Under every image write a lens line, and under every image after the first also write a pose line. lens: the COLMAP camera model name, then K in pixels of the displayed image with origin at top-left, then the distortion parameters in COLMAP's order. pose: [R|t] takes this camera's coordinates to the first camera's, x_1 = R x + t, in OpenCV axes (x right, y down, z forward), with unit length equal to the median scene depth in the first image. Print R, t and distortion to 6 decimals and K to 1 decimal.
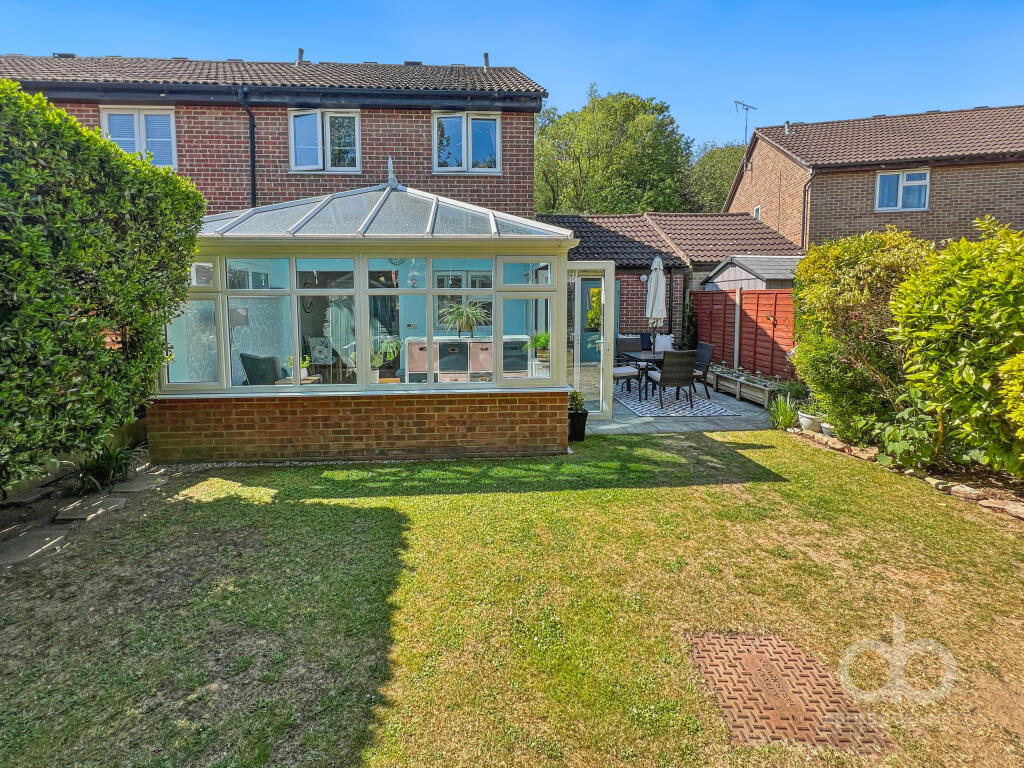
lens RADIAL K [[444.4, 0, 474.7], [0, 444.4, 319.0], [0, 0, 1]] dist [-0.000753, -0.000236]
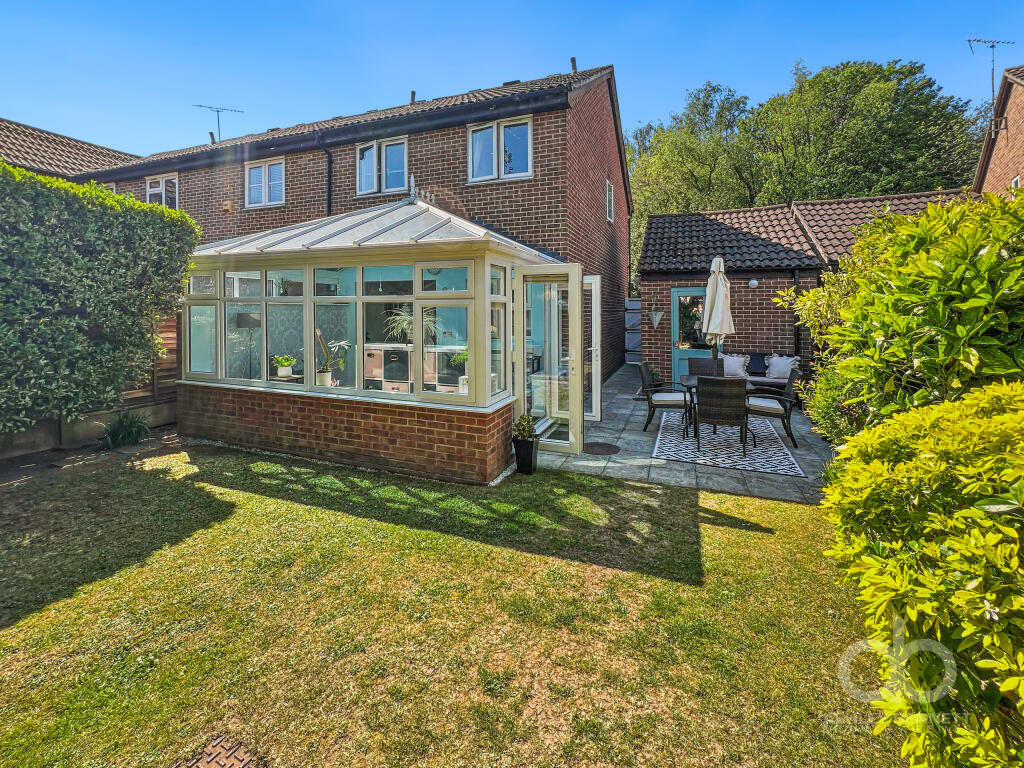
lens RADIAL K [[434.1, 0, 510.1], [0, 434.1, 296.2], [0, 0, 1]] dist [-0.001228, 0.000074]
pose [[0.909076, -0.003005, -0.416619, 0.613588], [-0.027577, 0.997347, -0.067368, -0.009854], [0.415716, 0.072732, 0.906582, 0.229481]]
